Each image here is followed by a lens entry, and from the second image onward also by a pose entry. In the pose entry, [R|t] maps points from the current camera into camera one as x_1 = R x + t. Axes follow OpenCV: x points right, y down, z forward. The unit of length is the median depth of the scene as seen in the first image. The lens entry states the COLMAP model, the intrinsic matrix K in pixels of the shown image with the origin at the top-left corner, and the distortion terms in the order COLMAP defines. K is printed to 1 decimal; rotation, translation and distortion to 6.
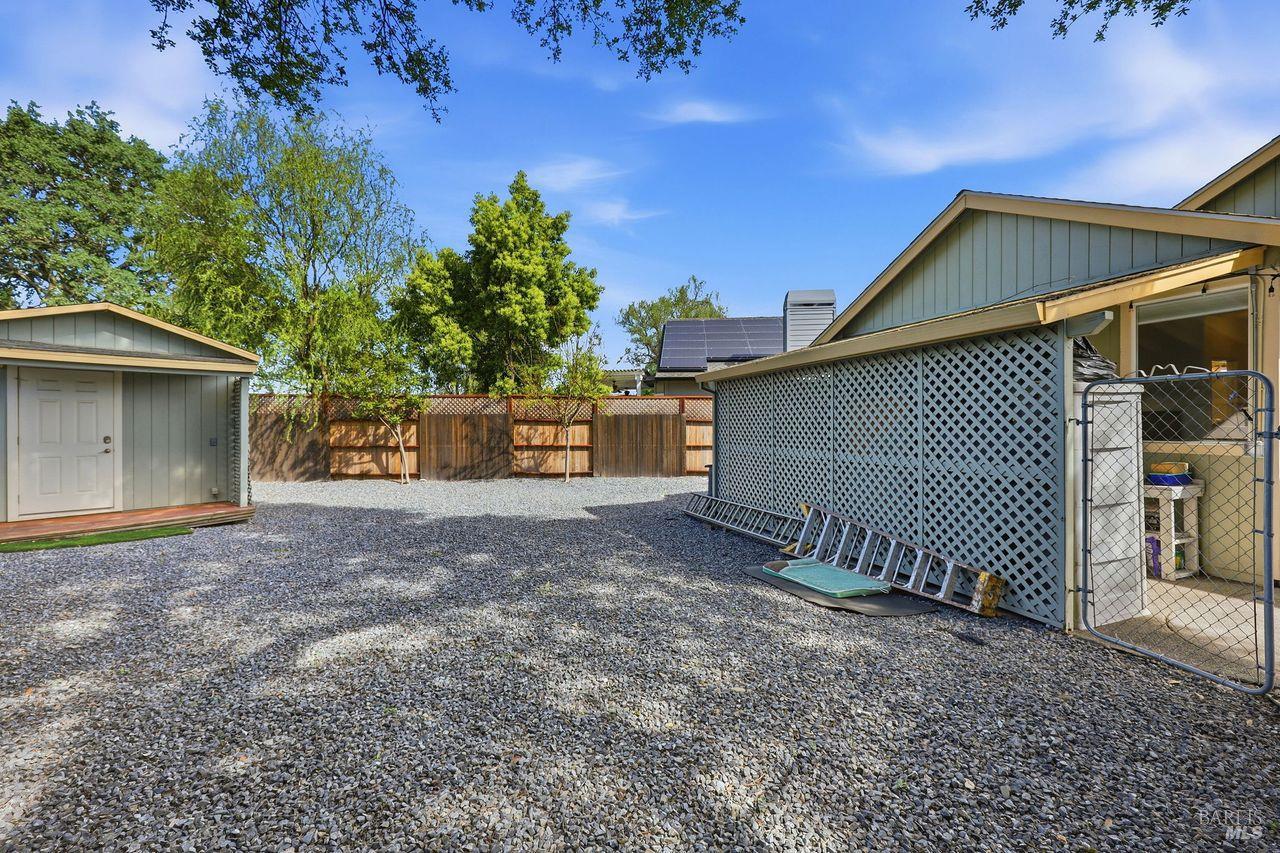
lens RADIAL K [[521.7, 0, 645.7], [0, 521.7, 423.1], [0, 0, 1]] dist [-0.001666, 0.000188]
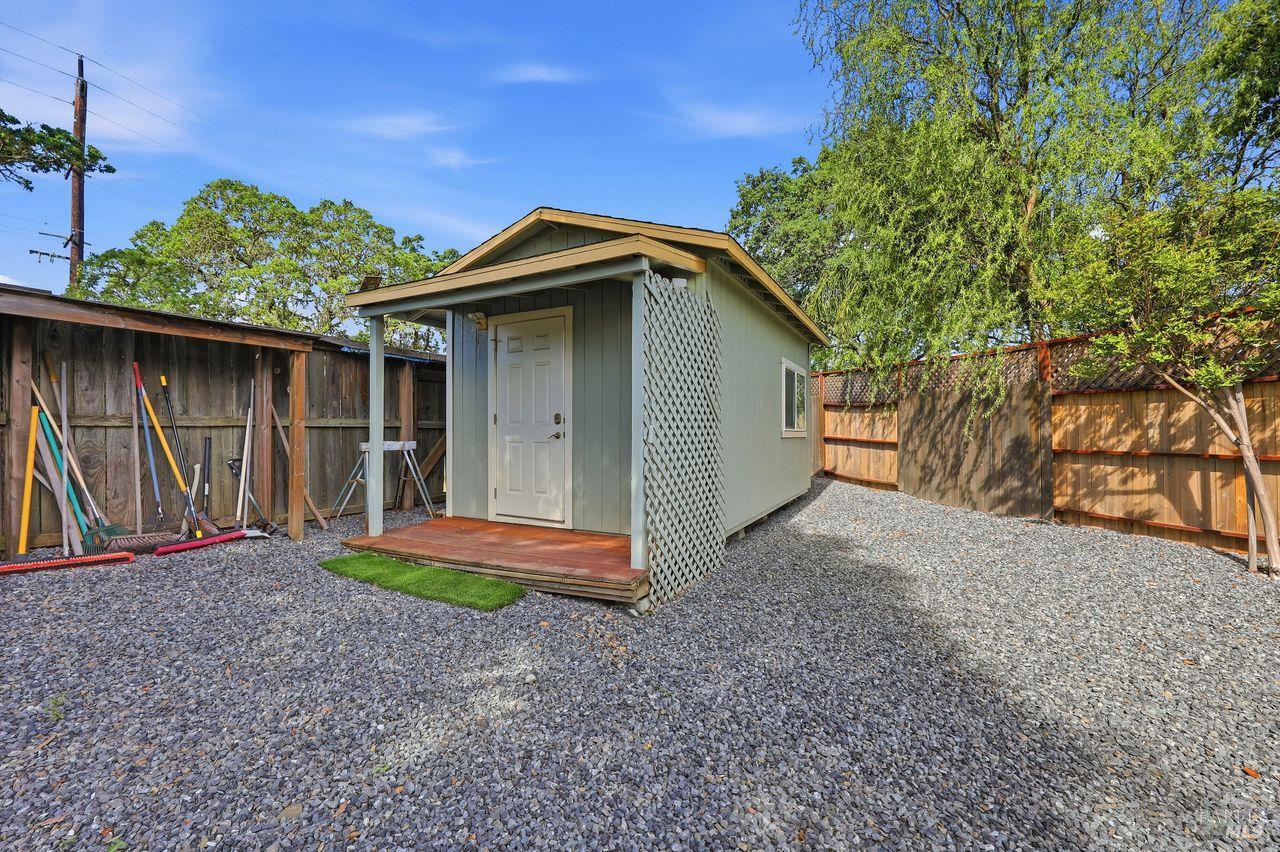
lens RADIAL K [[521.7, 0, 638.9], [0, 521.7, 424.7], [0, 0, 1]] dist [-0.001666, 0.000188]
pose [[0.167680, -0.011904, -0.985770, -0.198807], [0.002710, 0.999929, -0.011614, 0.025995], [0.985838, -0.000724, 0.167701, 0.543608]]
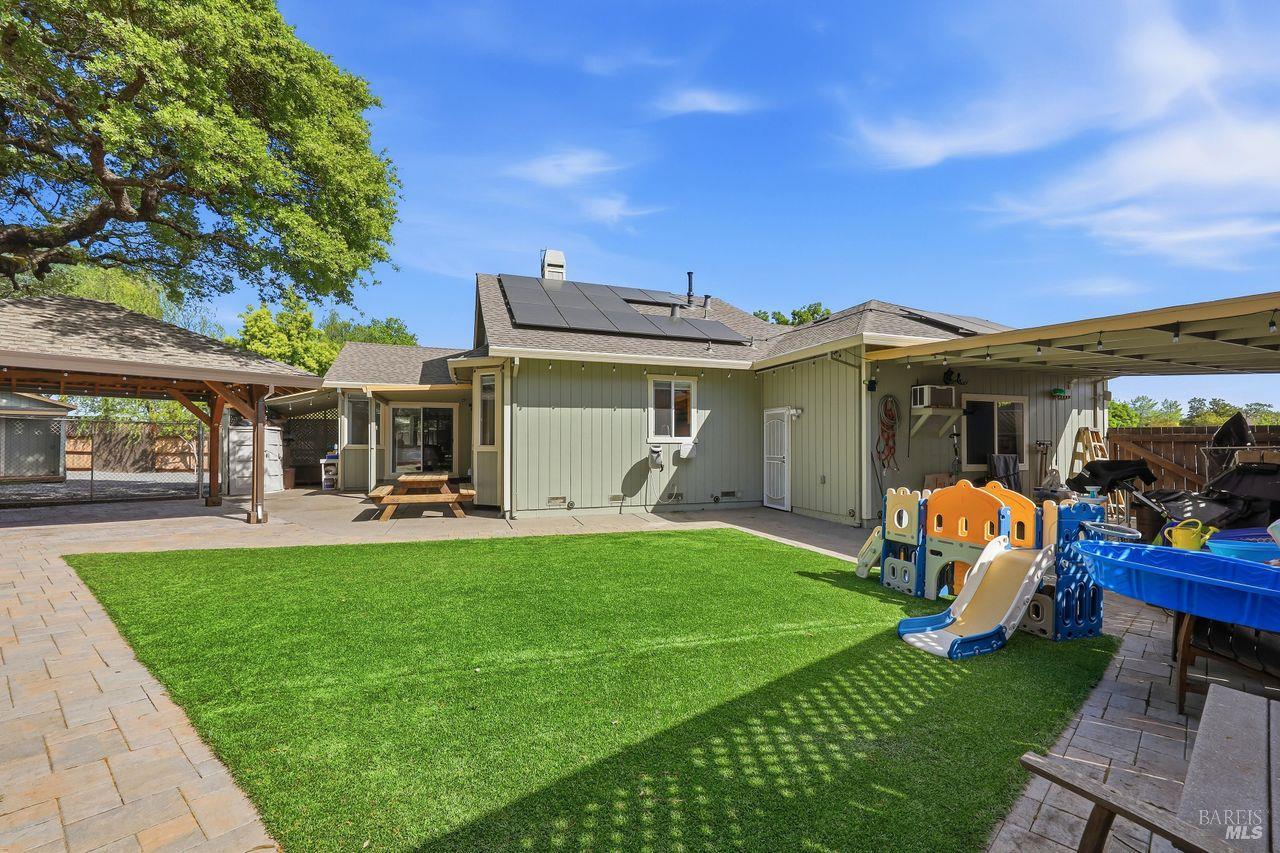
lens RADIAL K [[543.8, 0, 630.1], [0, 543.8, 424.7], [0, 0, 1]] dist [0.016472, -0.000098]
pose [[0.999489, 0.004564, -0.031642, 1.006509], [-0.004707, 0.999979, -0.004433, -0.046532], [0.031621, 0.004580, 0.999489, -0.756437]]
